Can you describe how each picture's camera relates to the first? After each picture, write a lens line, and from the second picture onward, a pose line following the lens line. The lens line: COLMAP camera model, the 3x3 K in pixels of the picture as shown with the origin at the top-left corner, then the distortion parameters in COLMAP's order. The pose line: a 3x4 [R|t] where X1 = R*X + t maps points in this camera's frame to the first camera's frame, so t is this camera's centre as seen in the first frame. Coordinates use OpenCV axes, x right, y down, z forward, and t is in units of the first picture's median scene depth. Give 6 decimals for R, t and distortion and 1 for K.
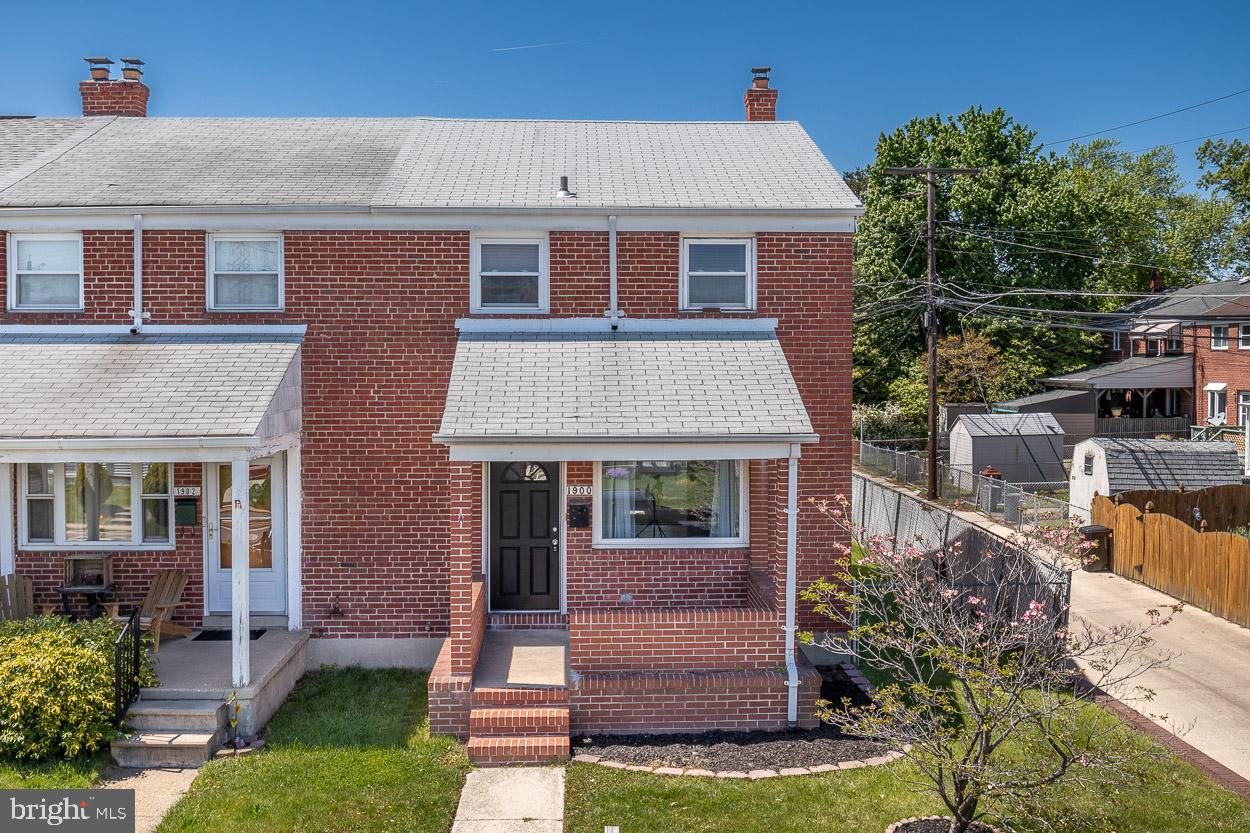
lens RADIAL K [[1235.4, 0, 625.0], [0, 1235.4, 416.5], [0, 0, 1]] dist [-0.057553, -0.005025]
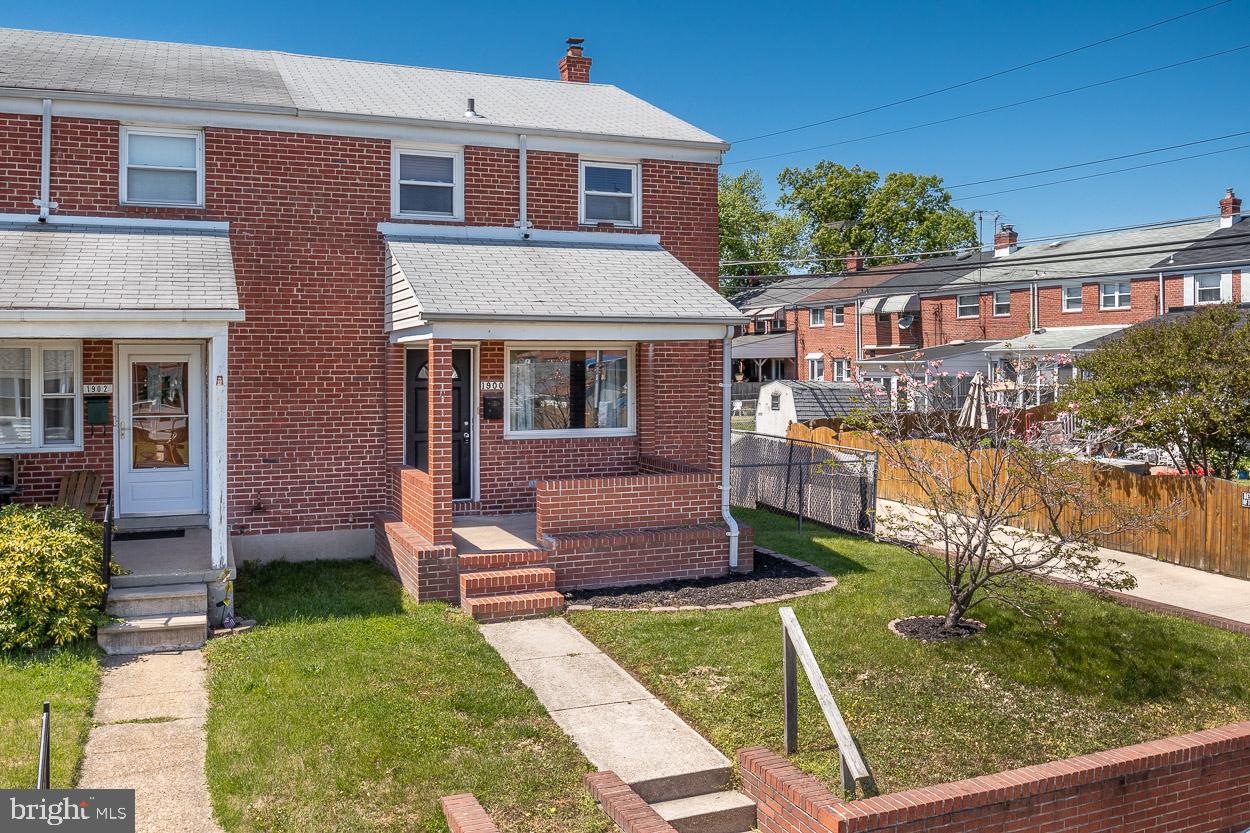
lens RADIAL K [[1068.0, 0, 625.2], [0, 1068.0, 388.4], [0, 0, 1]] dist [-0.053118, -0.010681]
pose [[0.941110, -0.008539, 0.337994, -0.245805], [0.014995, 0.999751, -0.016497, 0.080129], [-0.337769, 0.020593, 0.941004, 0.078536]]
